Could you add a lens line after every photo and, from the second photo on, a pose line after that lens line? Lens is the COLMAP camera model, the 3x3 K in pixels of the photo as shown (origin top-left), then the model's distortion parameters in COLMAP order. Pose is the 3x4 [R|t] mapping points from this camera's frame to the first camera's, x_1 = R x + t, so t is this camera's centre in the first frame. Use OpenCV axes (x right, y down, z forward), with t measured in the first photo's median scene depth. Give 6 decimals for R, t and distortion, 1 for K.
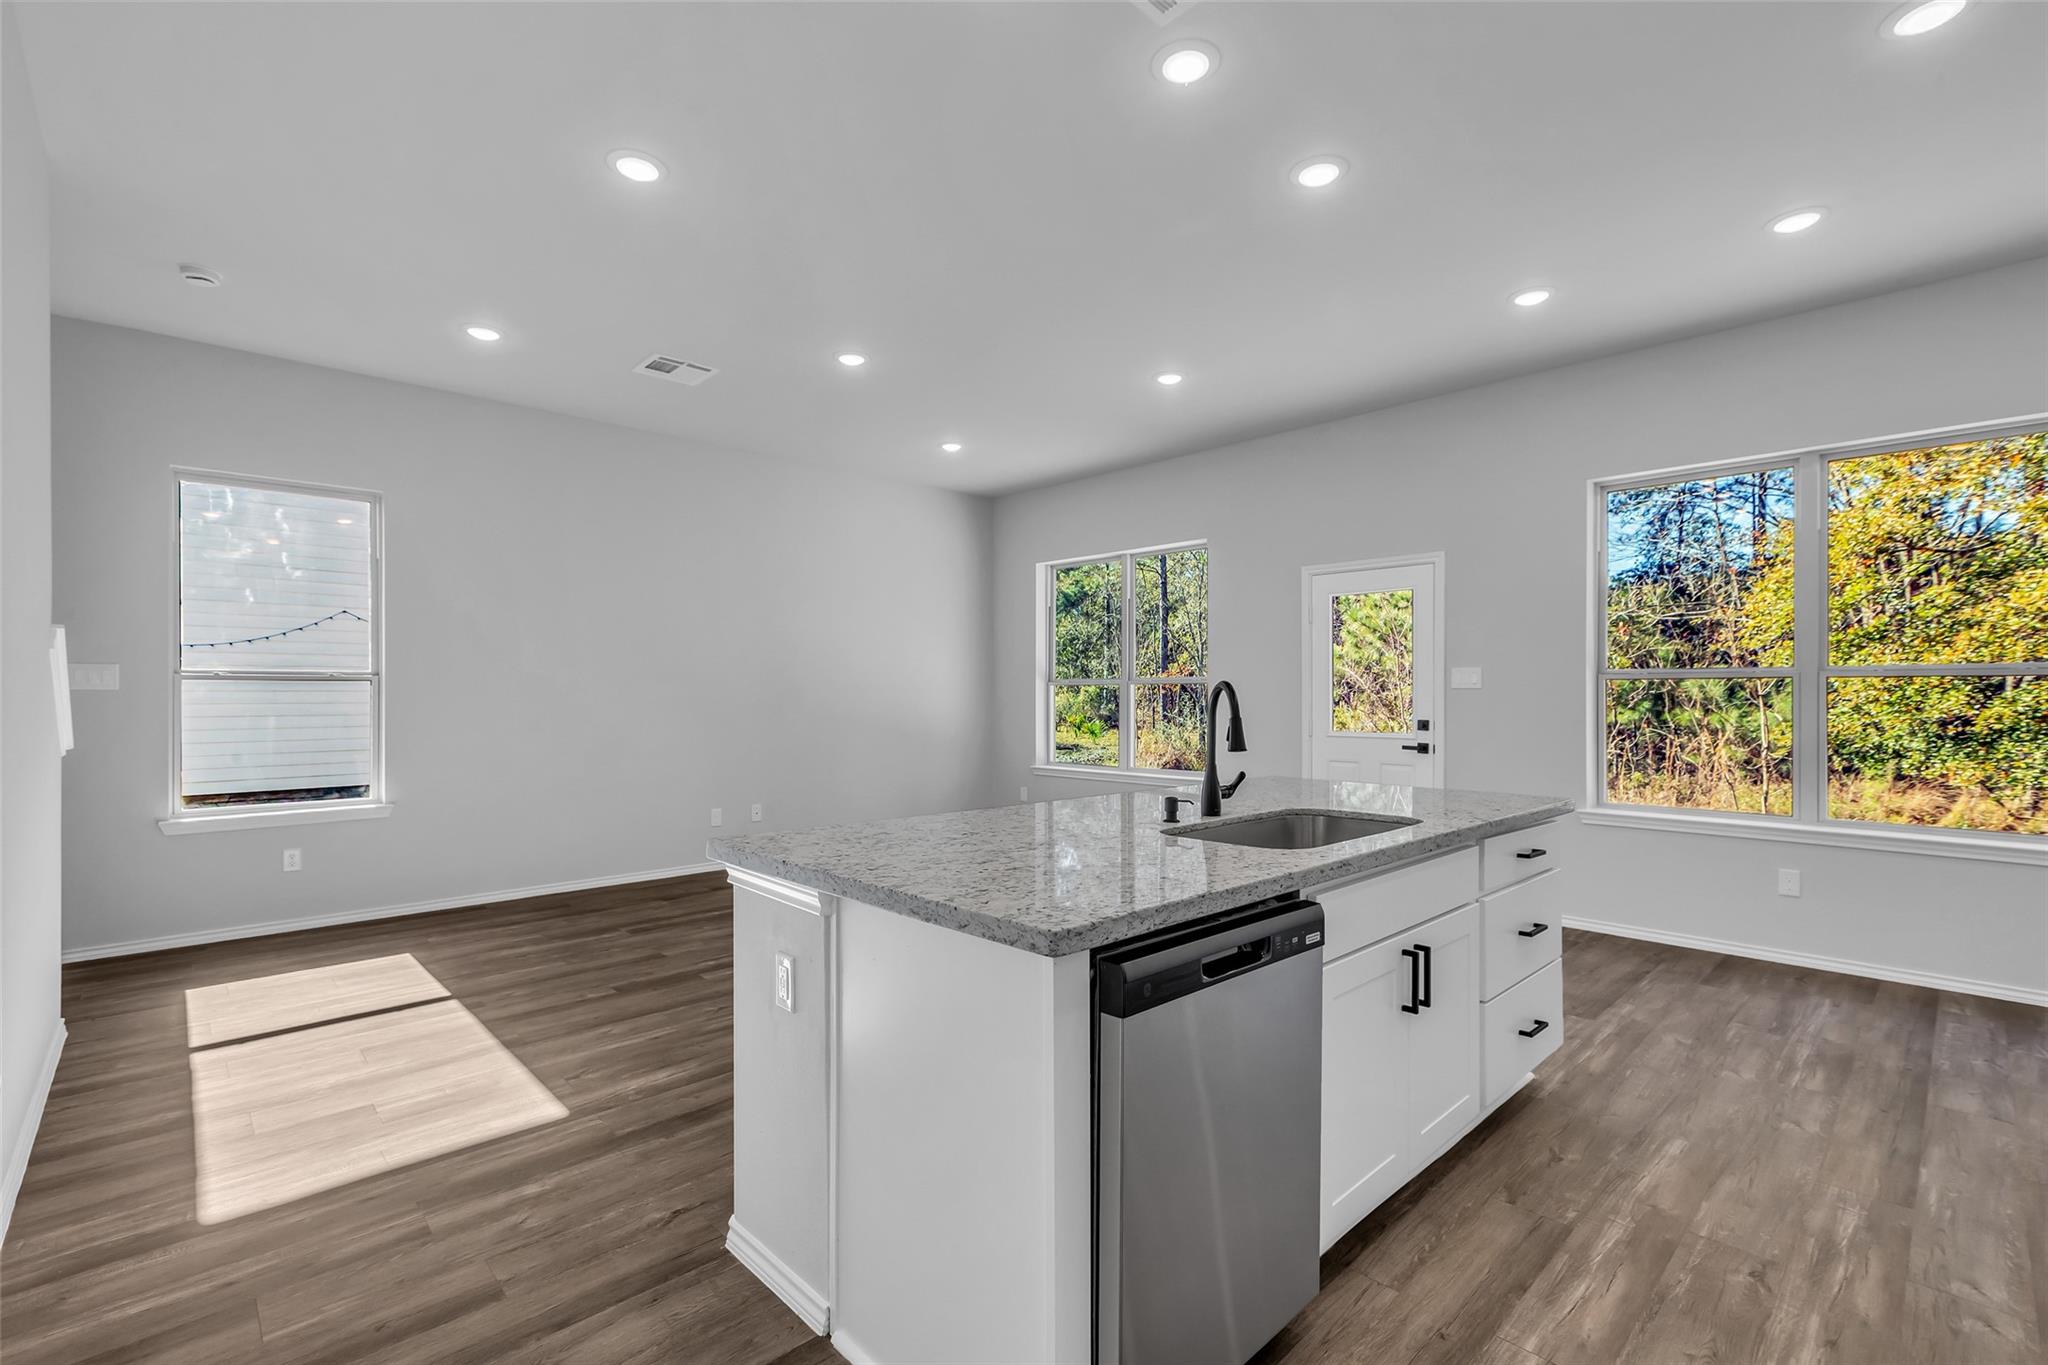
lens RADIAL K [[908.6, 0, 1036.5], [0, 908.6, 700.5], [0, 0, 1]] dist [-0.000189, 0.000550]
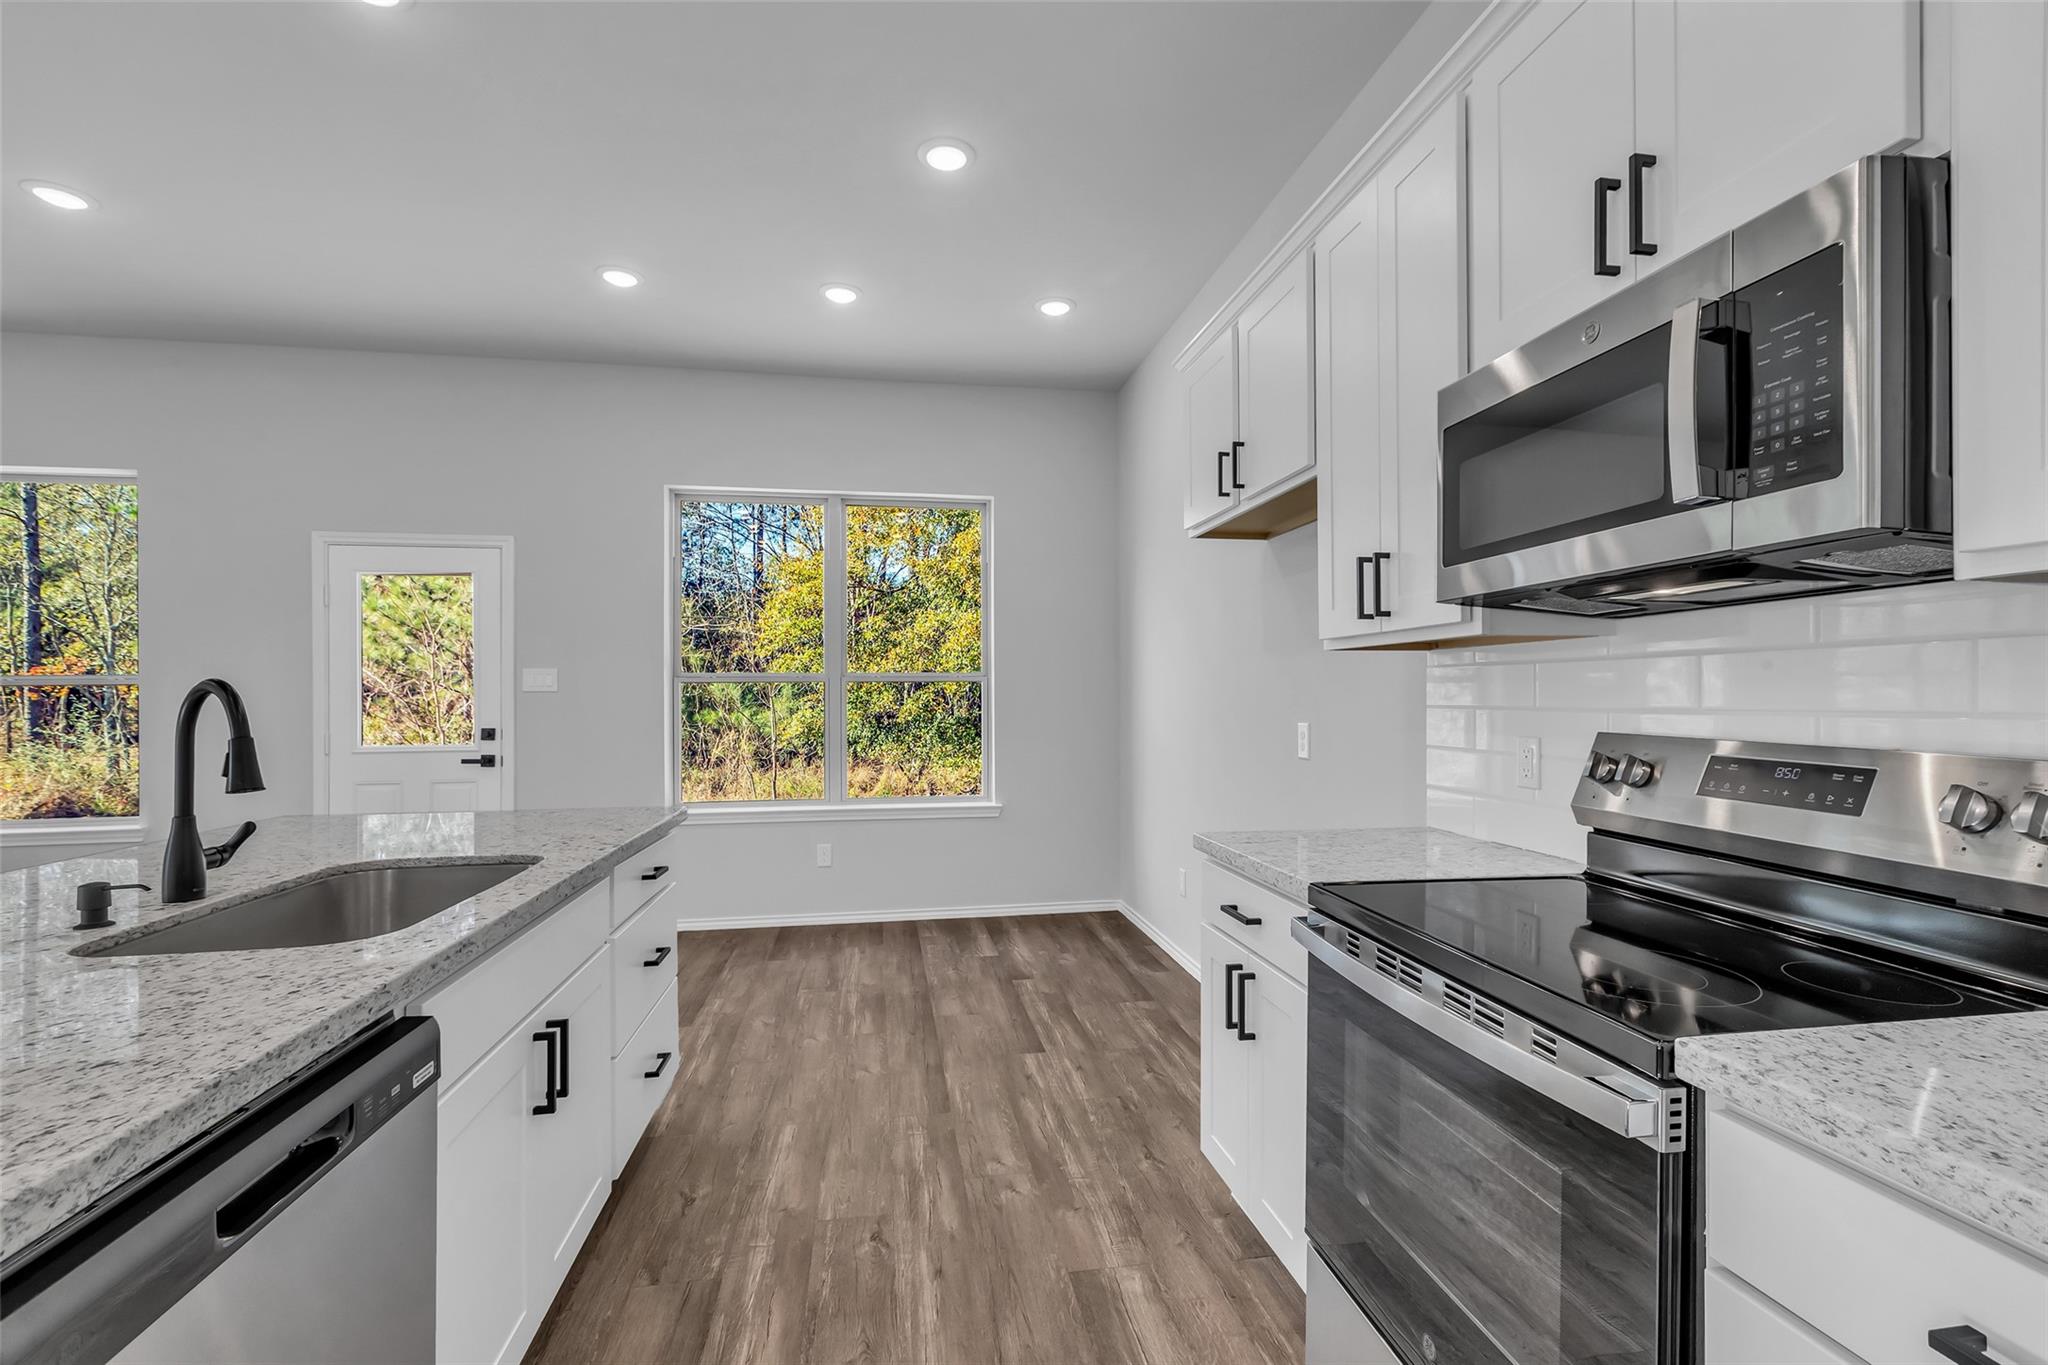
lens RADIAL K [[906.4, 0, 1032.1], [0, 906.4, 694.7], [0, 0, 1]] dist [0.002107, 0.000147]
pose [[0.562669, -0.003626, 0.826674, 0.006528], [0.012142, 0.999919, -0.003878, -0.001014], [-0.826593, 0.012220, 0.562668, 0.128483]]
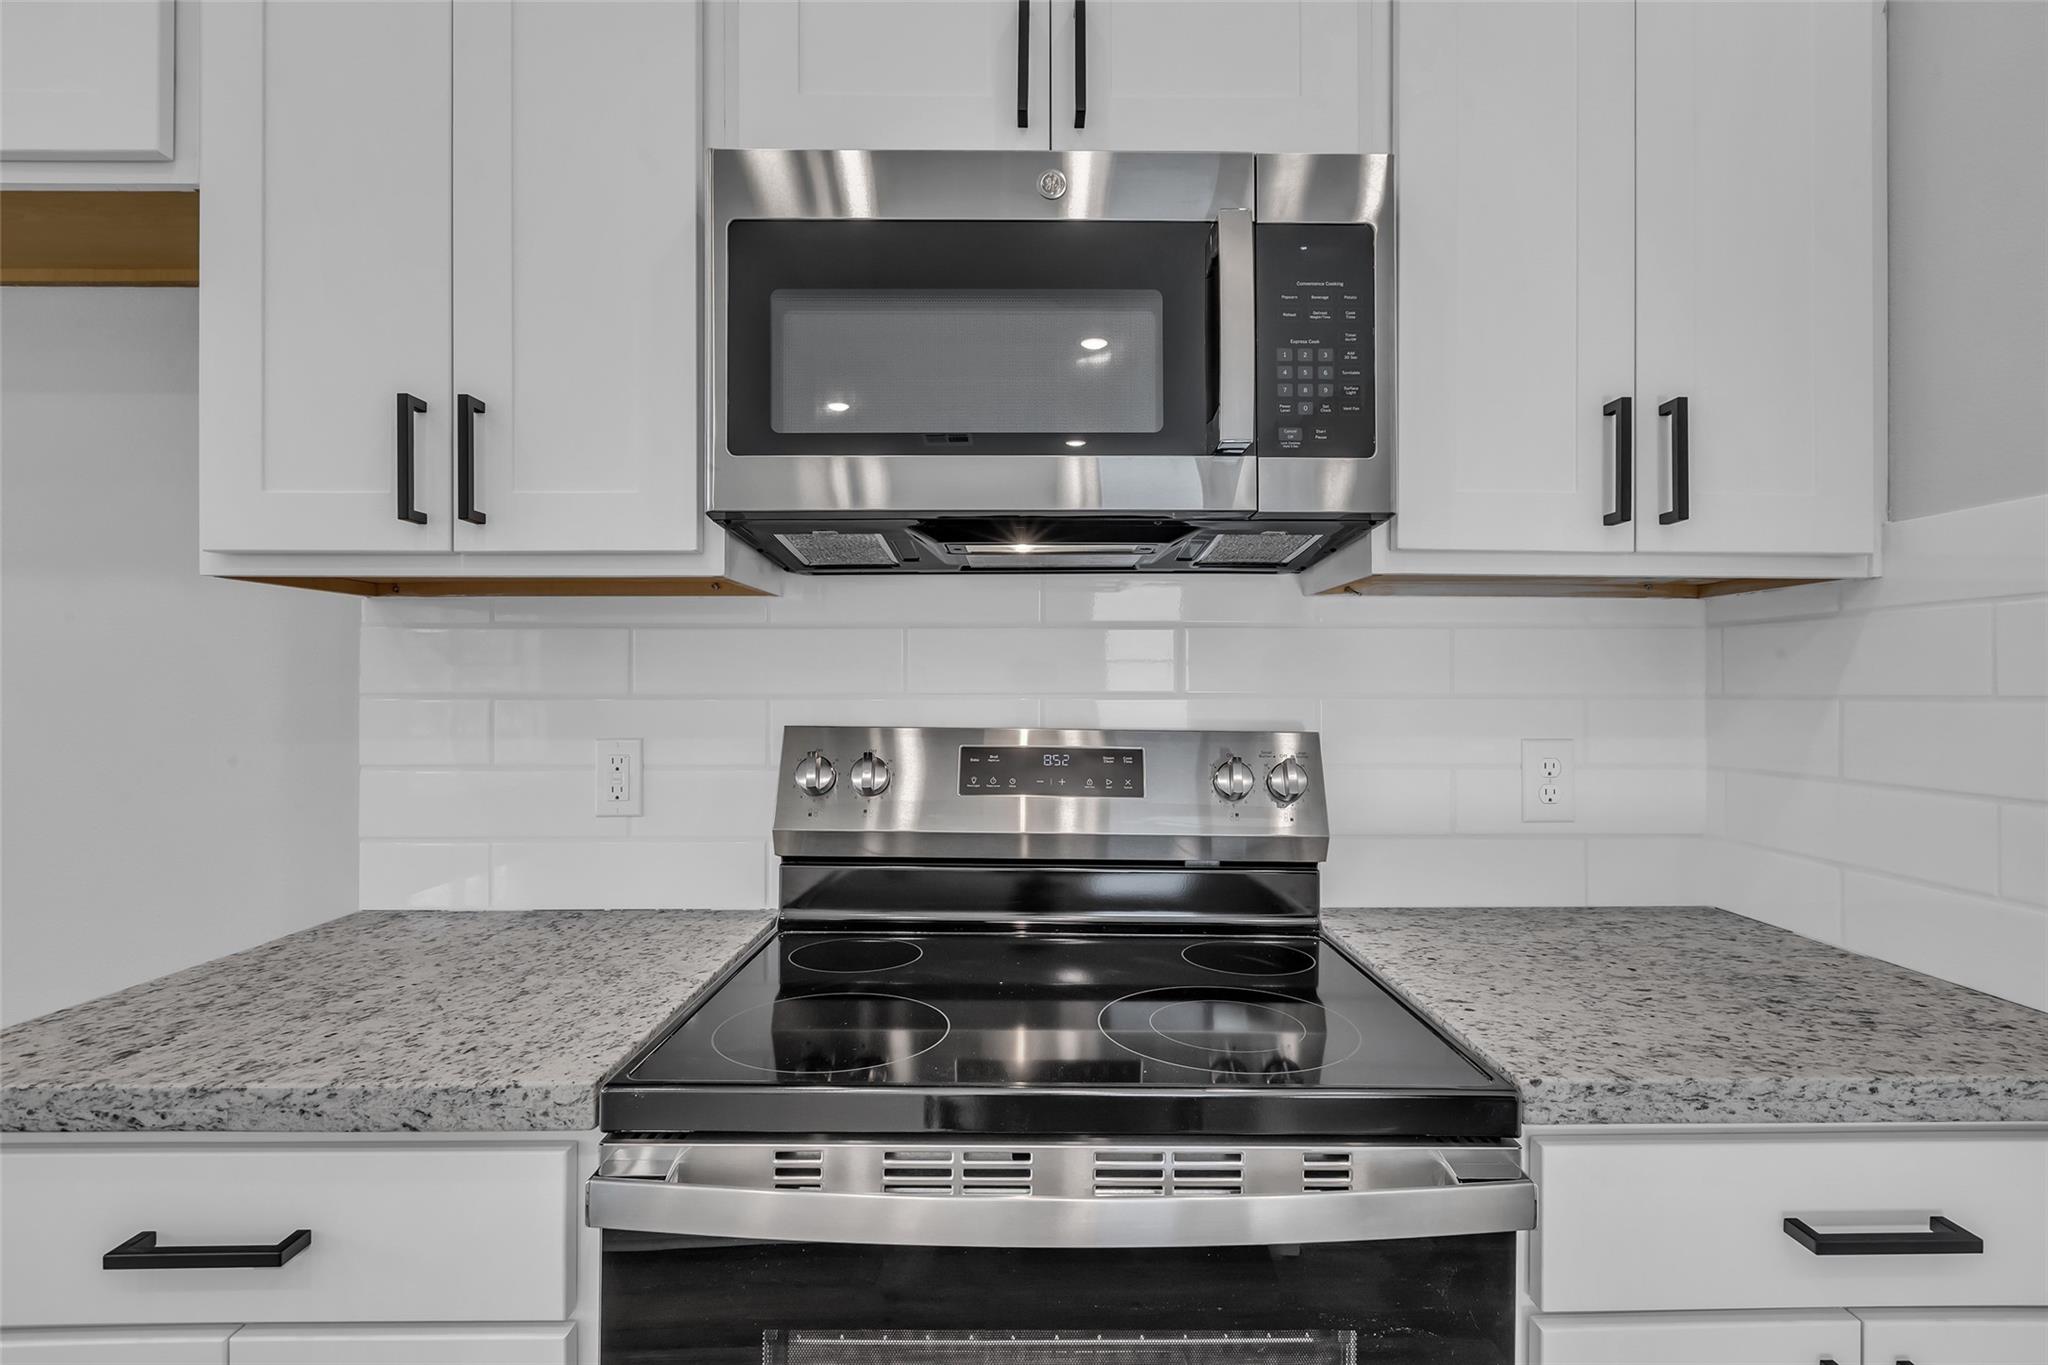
lens RADIAL K [[986.6, 0, 1035.8], [0, 986.6, 681.1], [0, 0, 1]] dist [0.000103, 0.000138]
pose [[-0.728393, -0.001878, 0.685157, 0.235057], [0.001762, 0.999988, 0.004614, 0.001329], [-0.685157, 0.004568, -0.728381, 0.363442]]
